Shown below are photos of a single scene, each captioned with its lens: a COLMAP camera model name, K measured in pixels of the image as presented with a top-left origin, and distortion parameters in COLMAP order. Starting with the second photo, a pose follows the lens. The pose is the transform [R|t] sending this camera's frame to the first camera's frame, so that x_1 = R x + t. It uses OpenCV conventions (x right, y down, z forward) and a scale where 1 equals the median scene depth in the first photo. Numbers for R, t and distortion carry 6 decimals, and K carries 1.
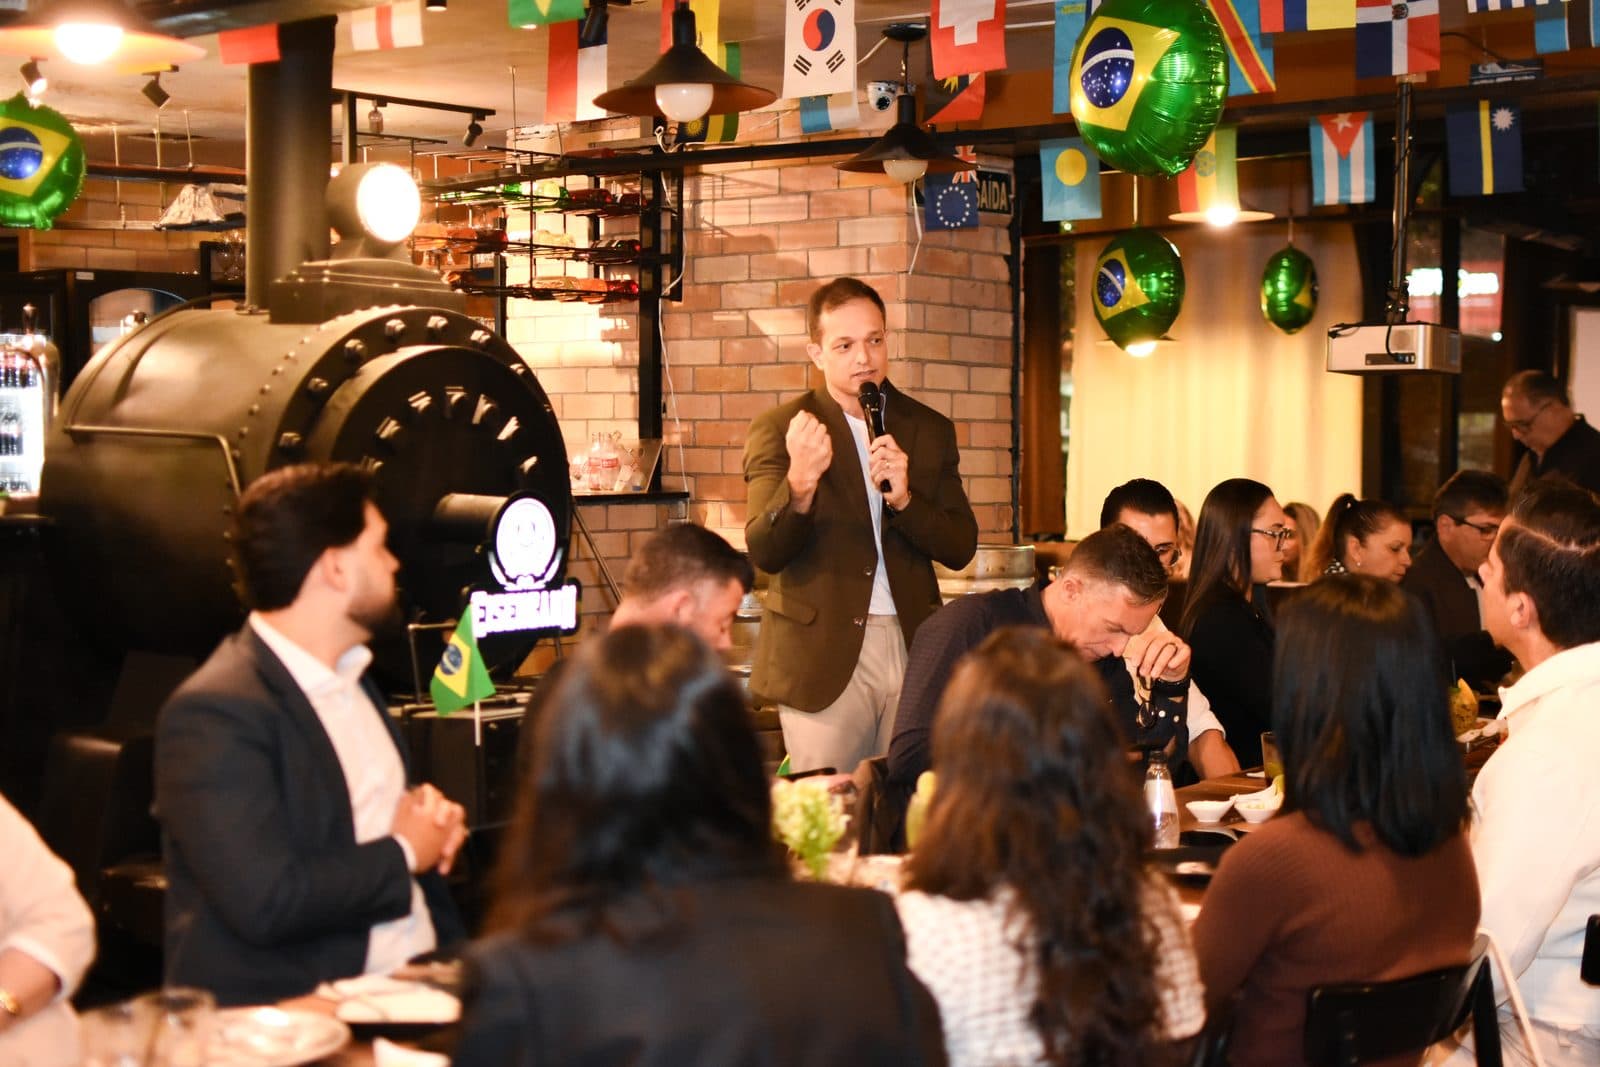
lens RADIAL K [[2485.2, 0, 828.5], [0, 2485.2, 530.4], [0, 0, 1]] dist [0.024790, -0.030745]
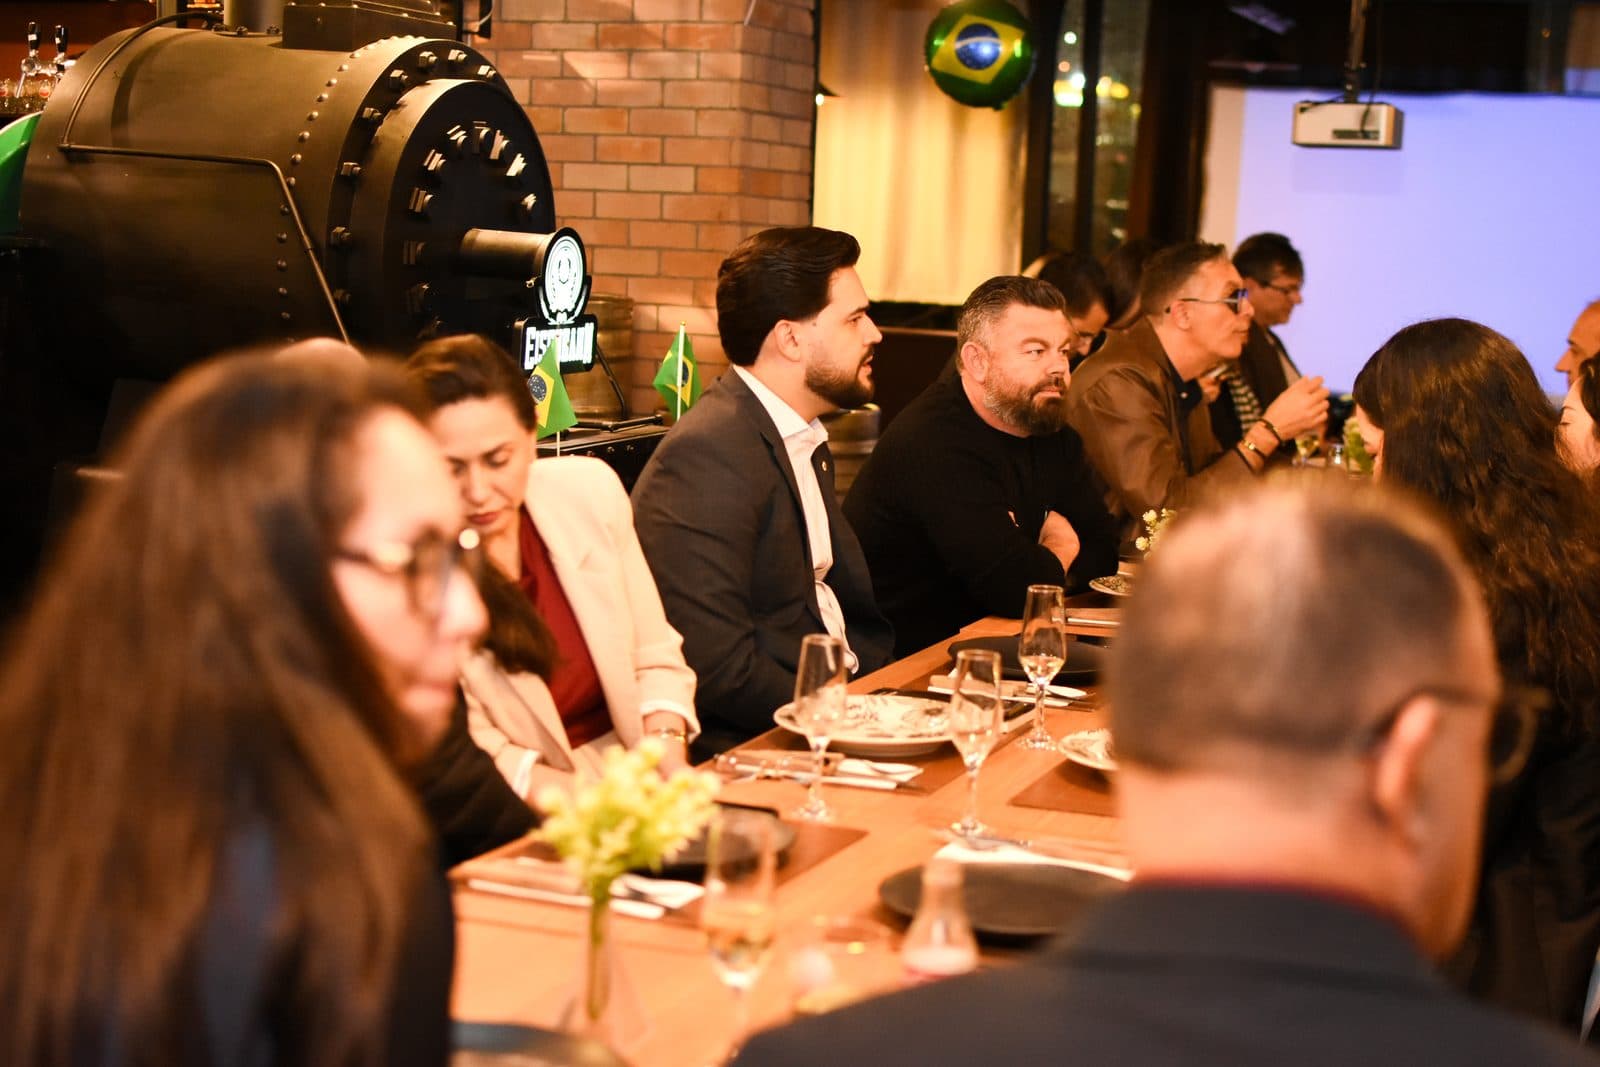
lens RADIAL K [[2485.2, 0, 828.5], [0, 2485.2, 530.4], [0, 0, 1]] dist [0.024790, -0.030745]
pose [[0.971323, 0.005888, 0.237691, -0.183379], [-0.029760, 0.994842, 0.096969, 0.003777], [-0.235894, -0.101262, 0.966488, -0.019286]]
